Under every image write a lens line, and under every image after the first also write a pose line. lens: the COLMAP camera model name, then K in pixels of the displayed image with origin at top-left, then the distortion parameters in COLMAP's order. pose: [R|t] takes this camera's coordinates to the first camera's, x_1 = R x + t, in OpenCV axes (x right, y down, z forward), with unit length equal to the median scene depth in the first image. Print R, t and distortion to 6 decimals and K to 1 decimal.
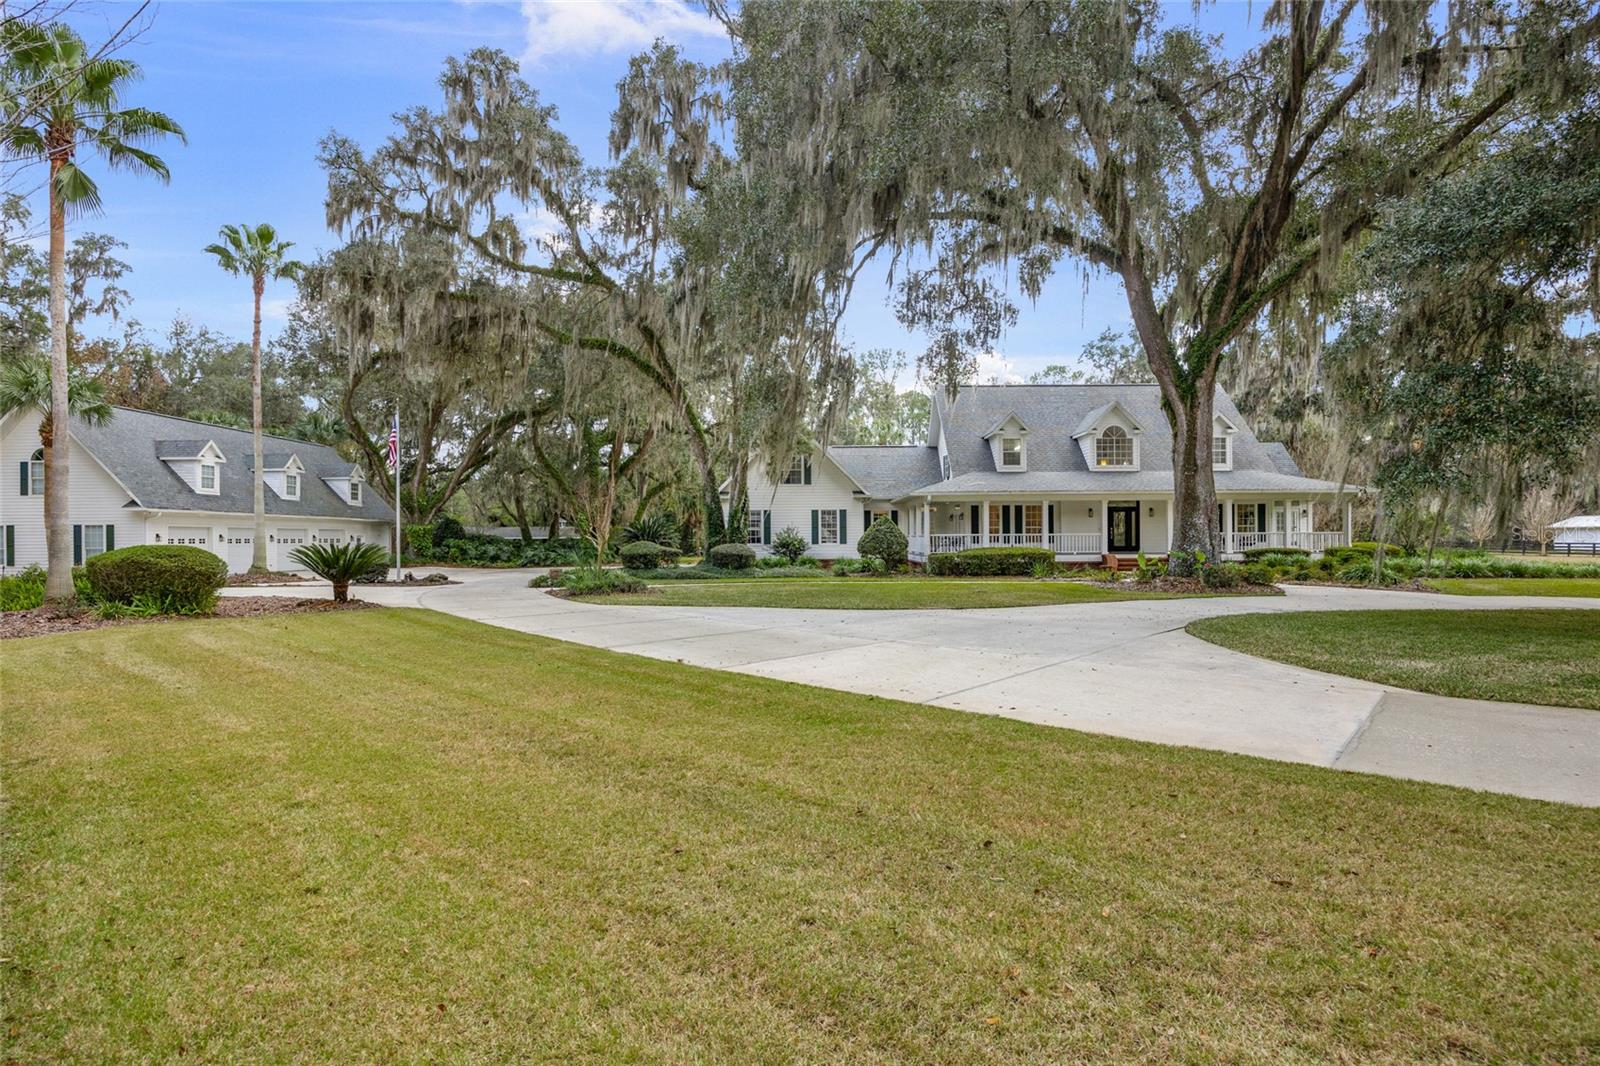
lens RADIAL K [[826.5, 0, 800.0], [0, 826.5, 533.0], [0, 0, 1]] dist [-0.005116, -0.000889]
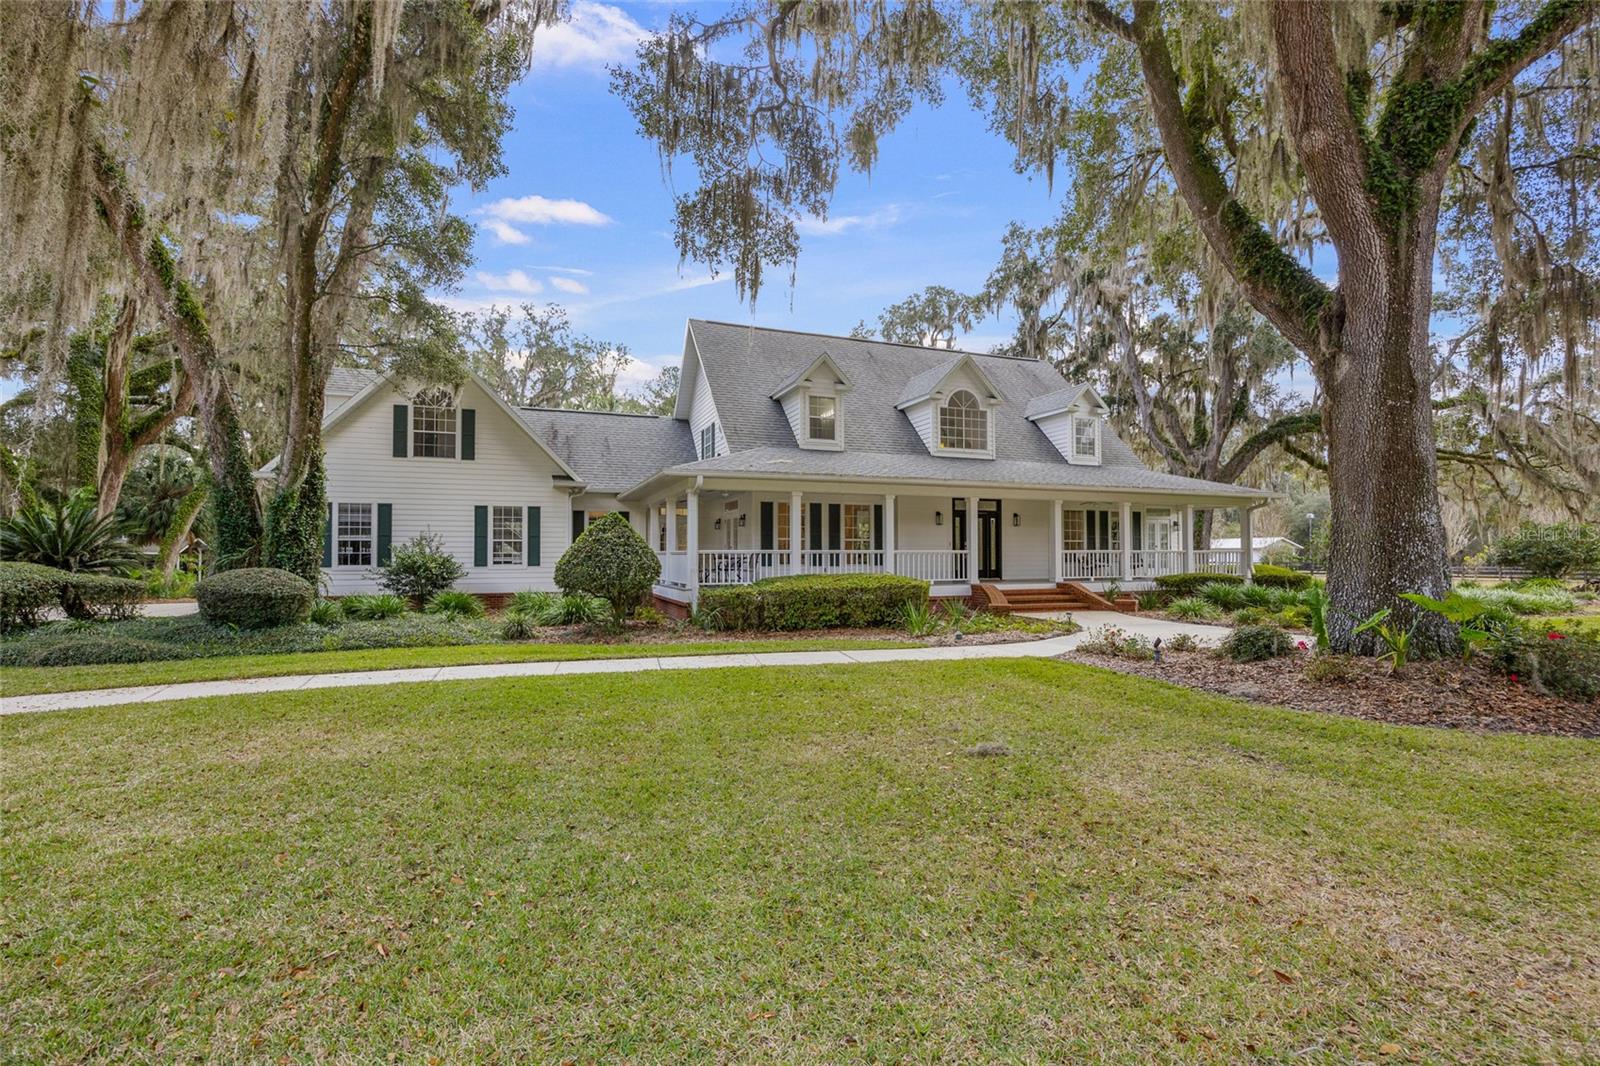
lens RADIAL K [[678.2, 0, 794.9], [0, 678.2, 538.3], [0, 0, 1]] dist [-0.001480, -0.000054]
pose [[0.926188, 0.012899, 0.376840, 0.046871], [-0.006364, 0.999807, -0.018581, 0.001820], [-0.377007, 0.014812, 0.926092, 0.542236]]
